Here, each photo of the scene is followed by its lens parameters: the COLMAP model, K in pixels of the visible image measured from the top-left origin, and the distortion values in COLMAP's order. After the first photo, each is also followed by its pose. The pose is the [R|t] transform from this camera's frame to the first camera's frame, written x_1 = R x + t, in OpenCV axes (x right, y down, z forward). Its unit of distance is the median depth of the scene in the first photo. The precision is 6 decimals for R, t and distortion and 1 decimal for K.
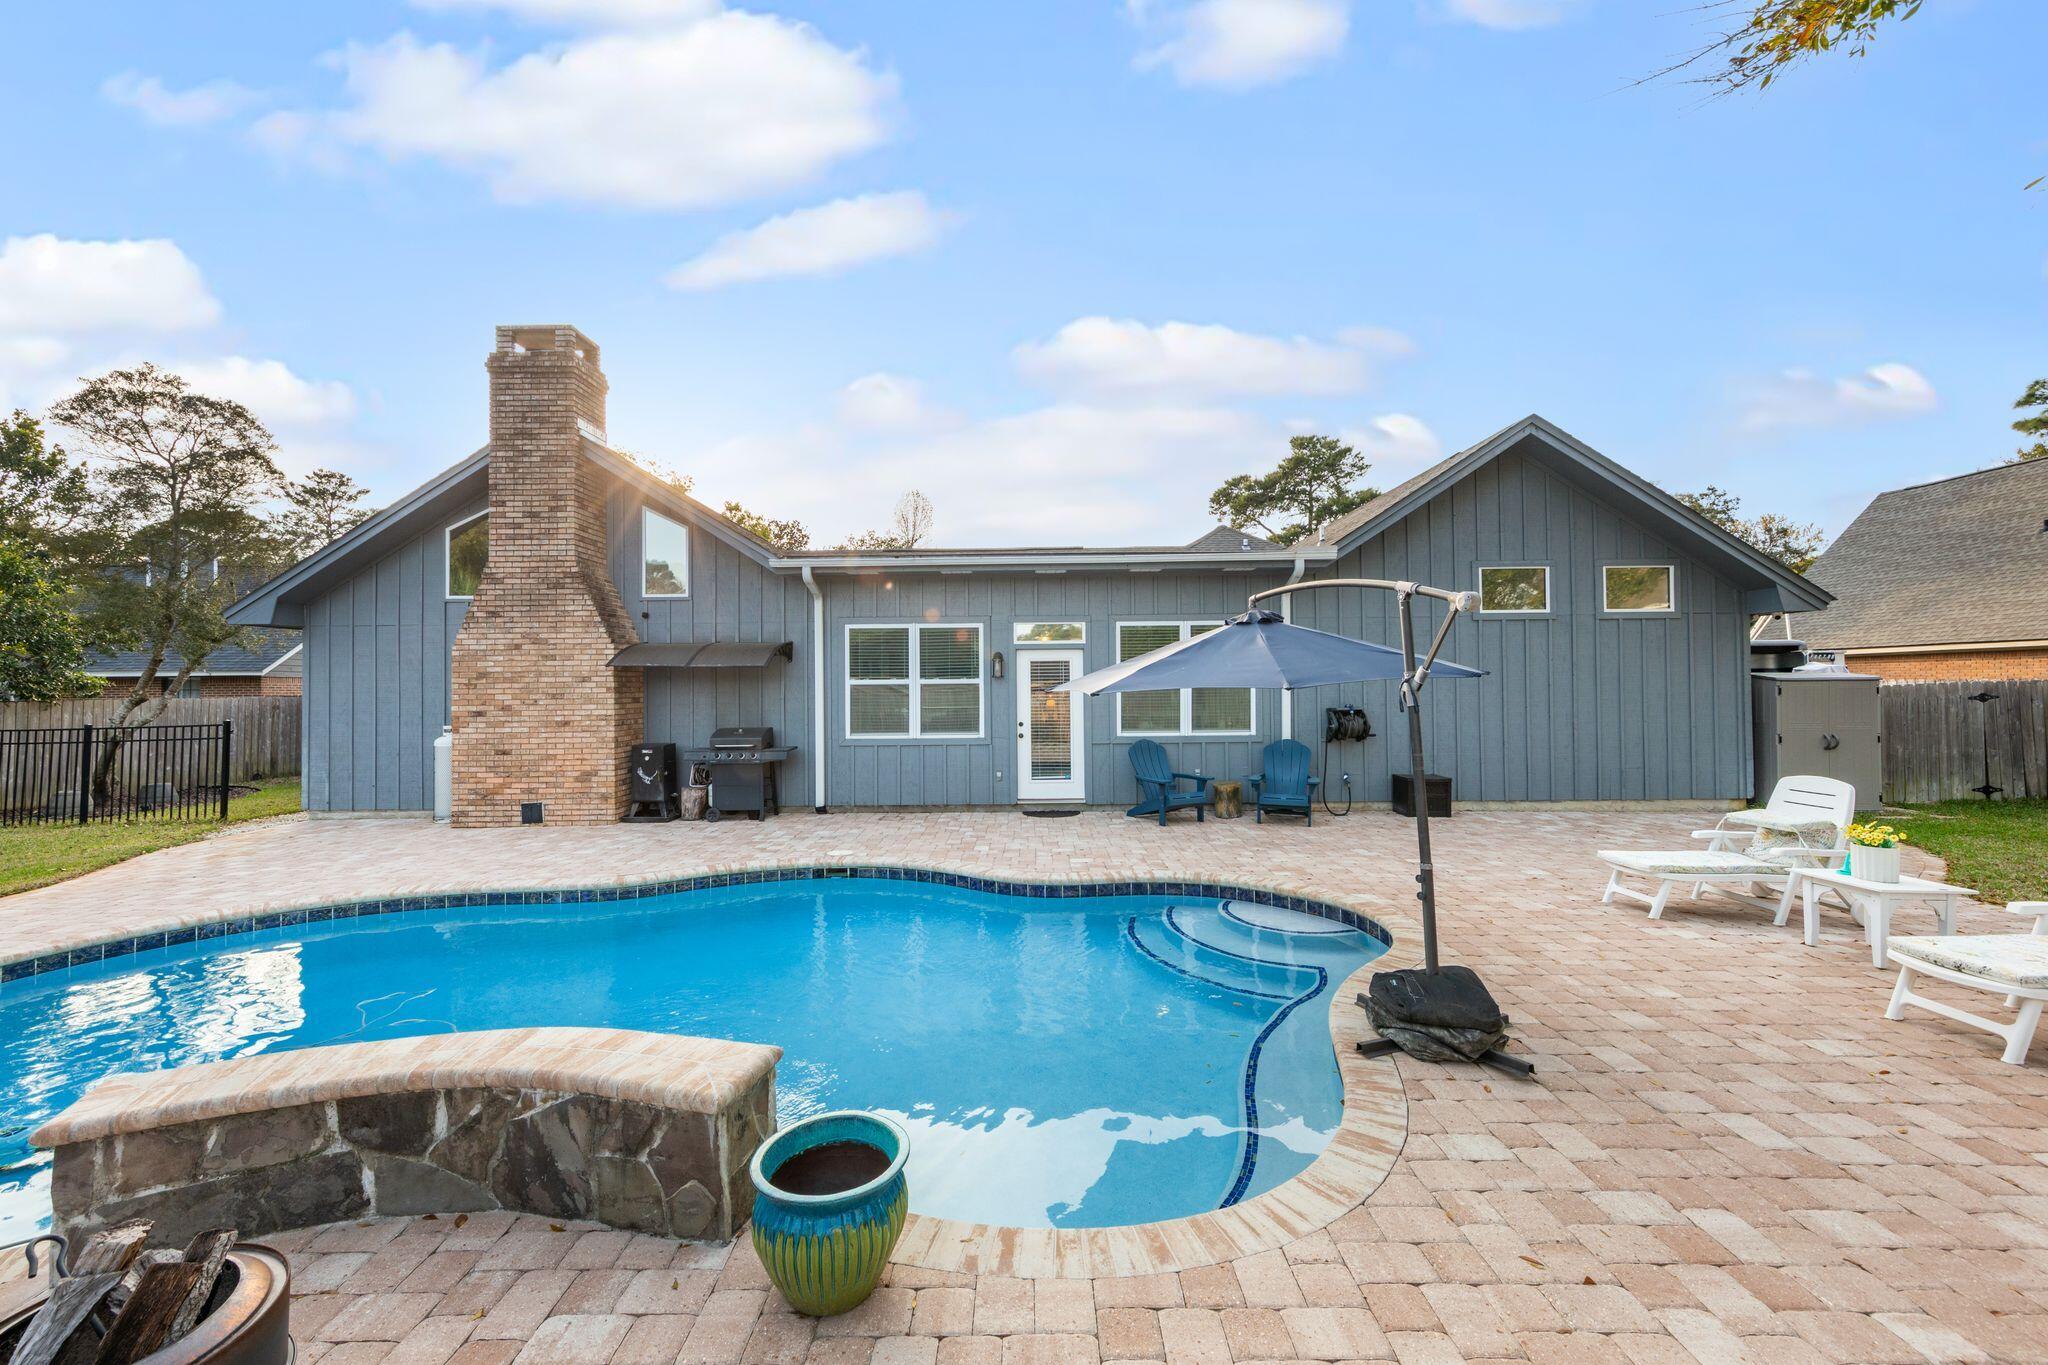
lens RADIAL K [[823.0, 0, 1013.3], [0, 823.0, 687.9], [0, 0, 1]] dist [0.007319, -0.000908]
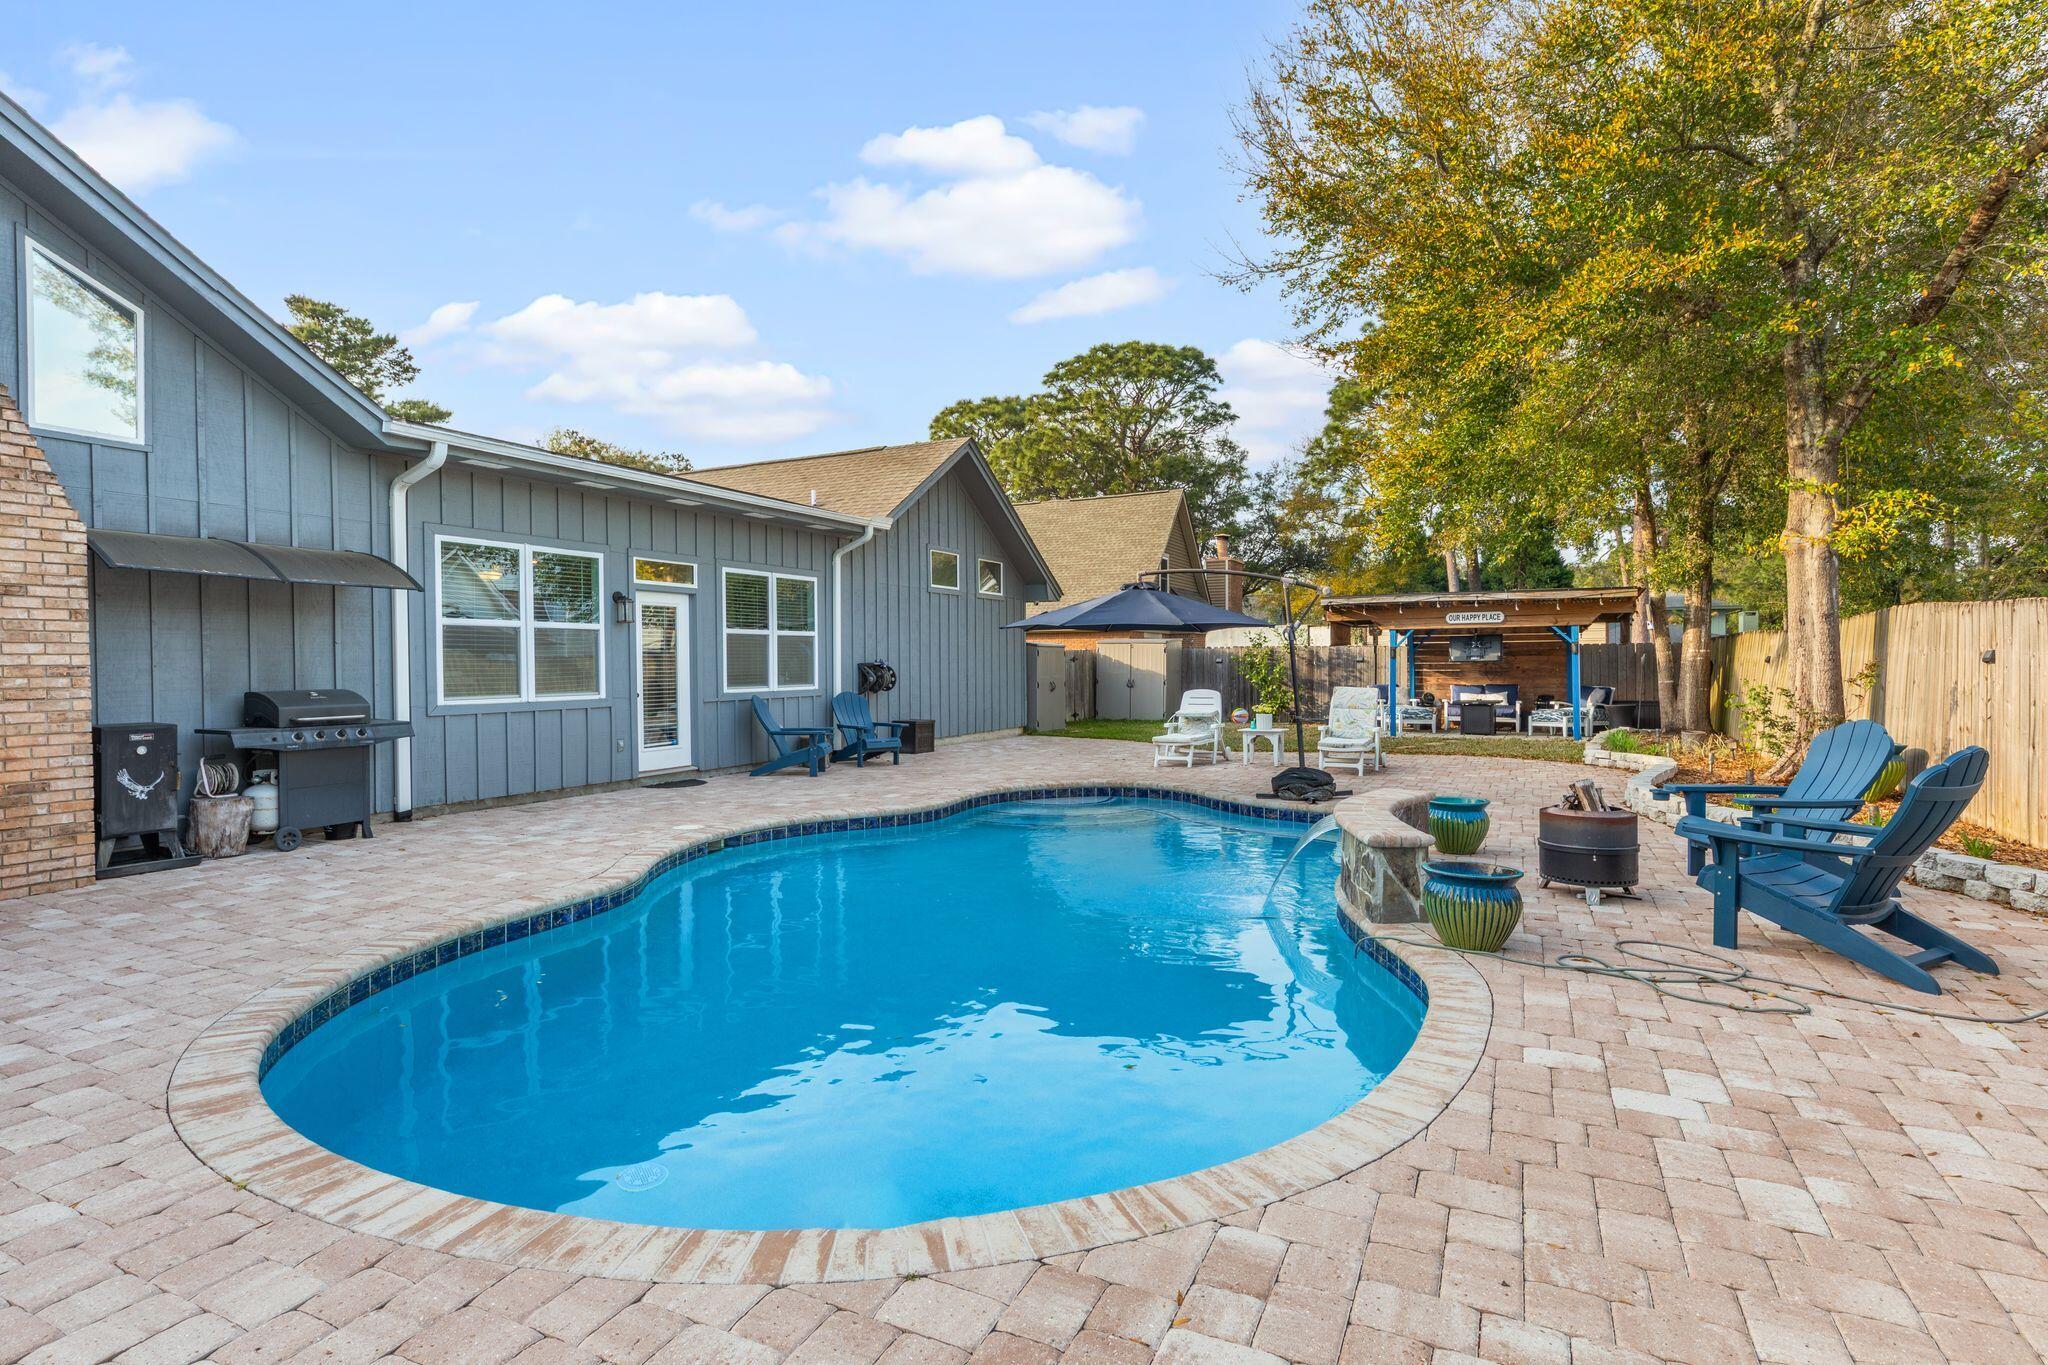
lens RADIAL K [[1035.7, 0, 1030.8], [0, 1035.7, 678.3], [0, 0, 1]] dist [0.005317, 0.001464]
pose [[0.427768, -0.006477, 0.903865, -0.763338], [-0.006892, 0.999922, 0.010427, 0.028071], [-0.903862, -0.010690, 0.427690, 0.205762]]
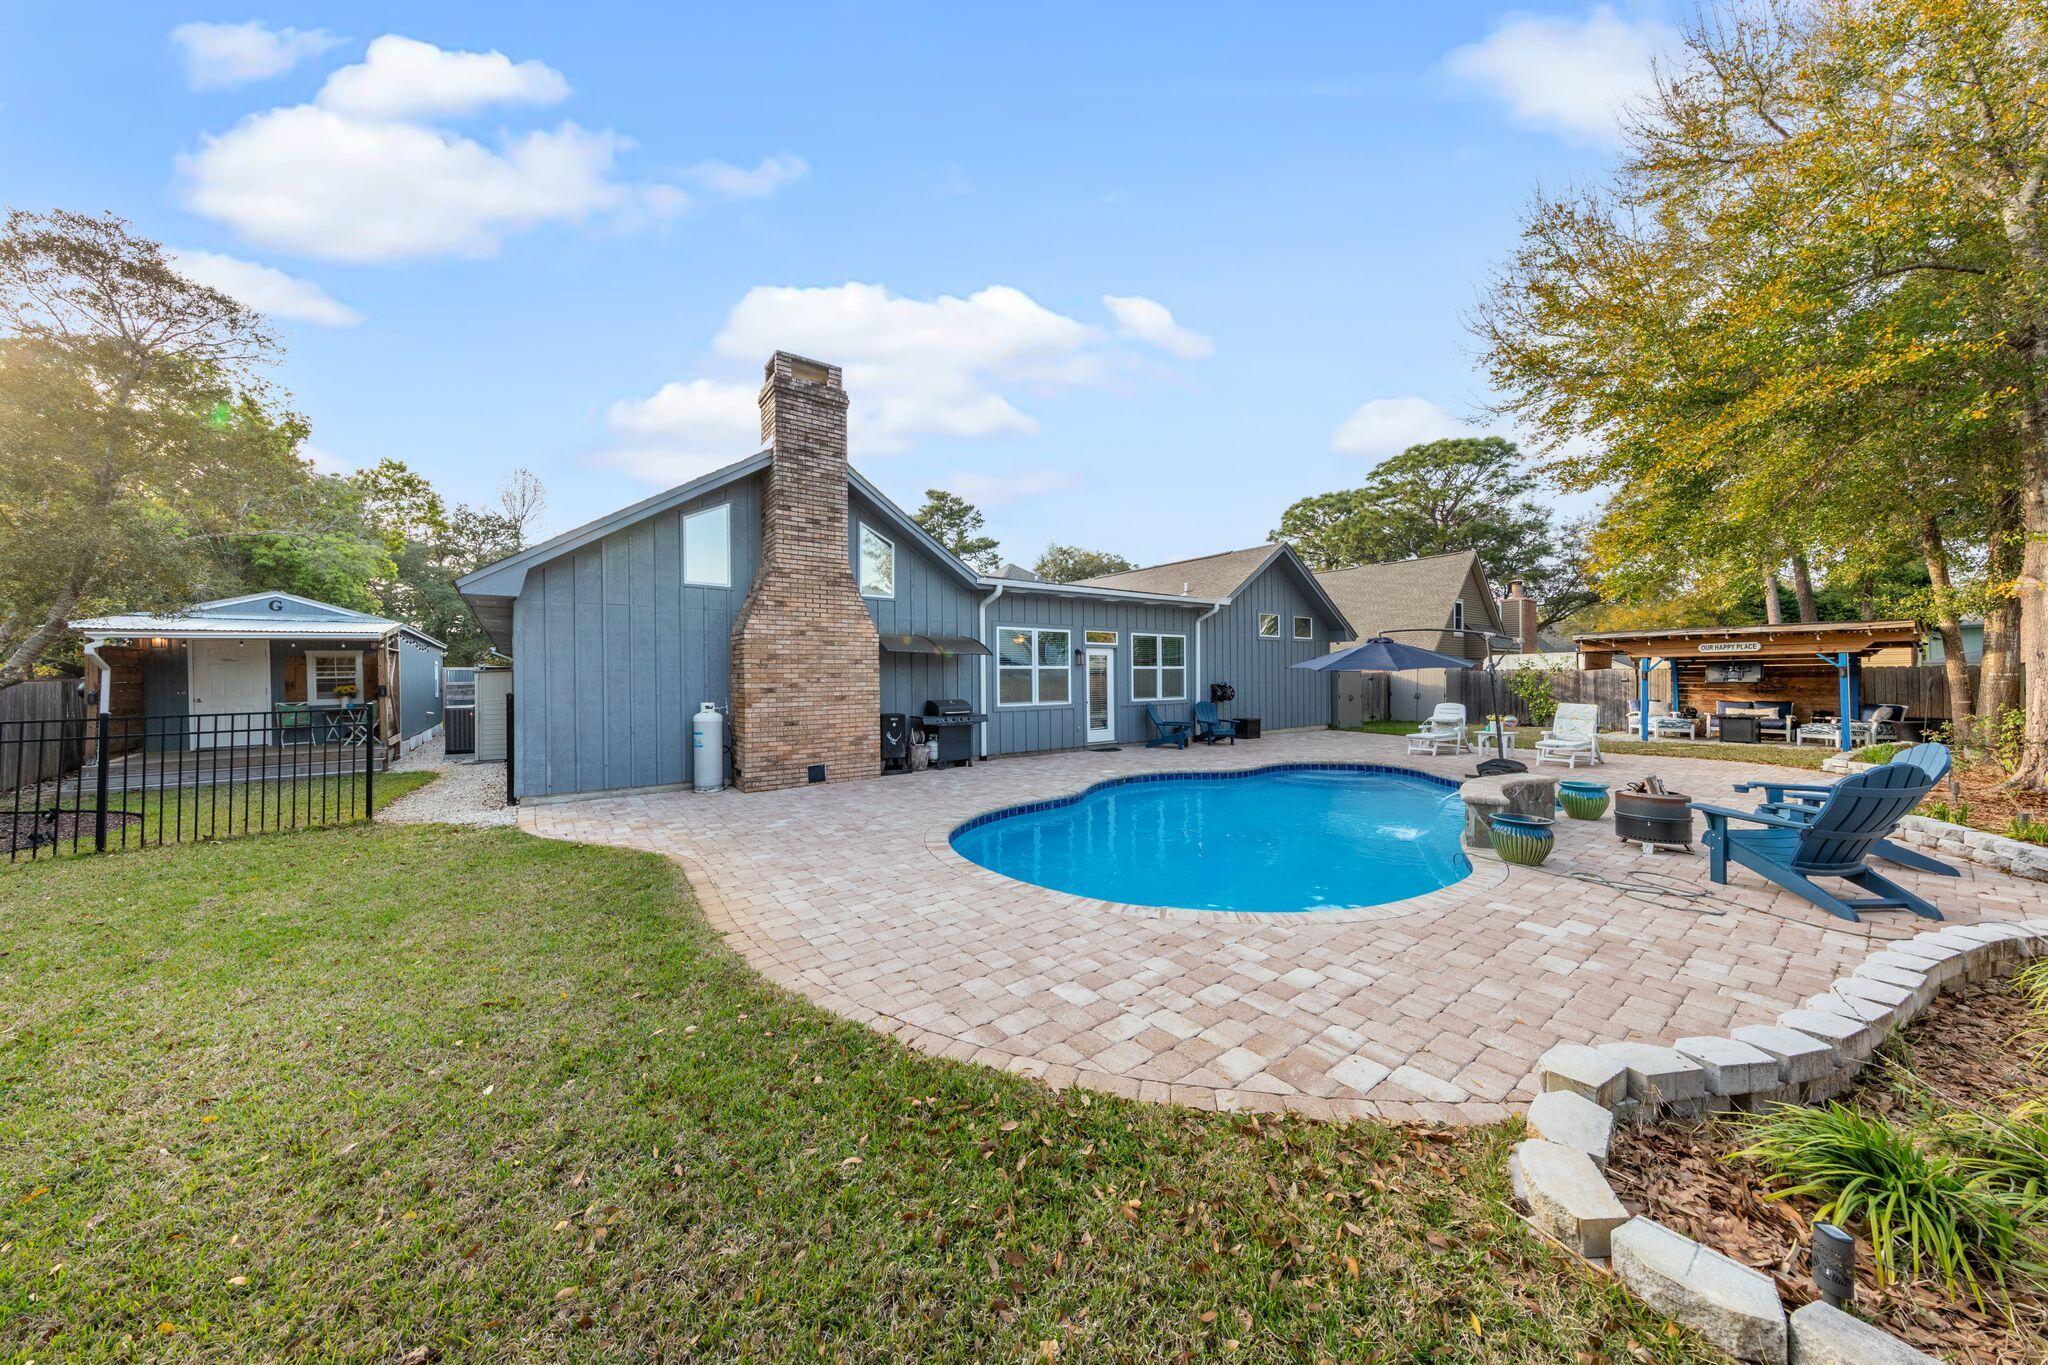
lens RADIAL K [[682.8, 0, 1018.1], [0, 682.8, 678.7], [0, 0, 1]] dist [0.005944, -0.000363]
pose [[0.795951, 0.003014, 0.605354, -0.892987], [-0.006185, 0.999976, 0.003154, 0.009444], [-0.605330, -0.006254, 0.795950, 0.041770]]
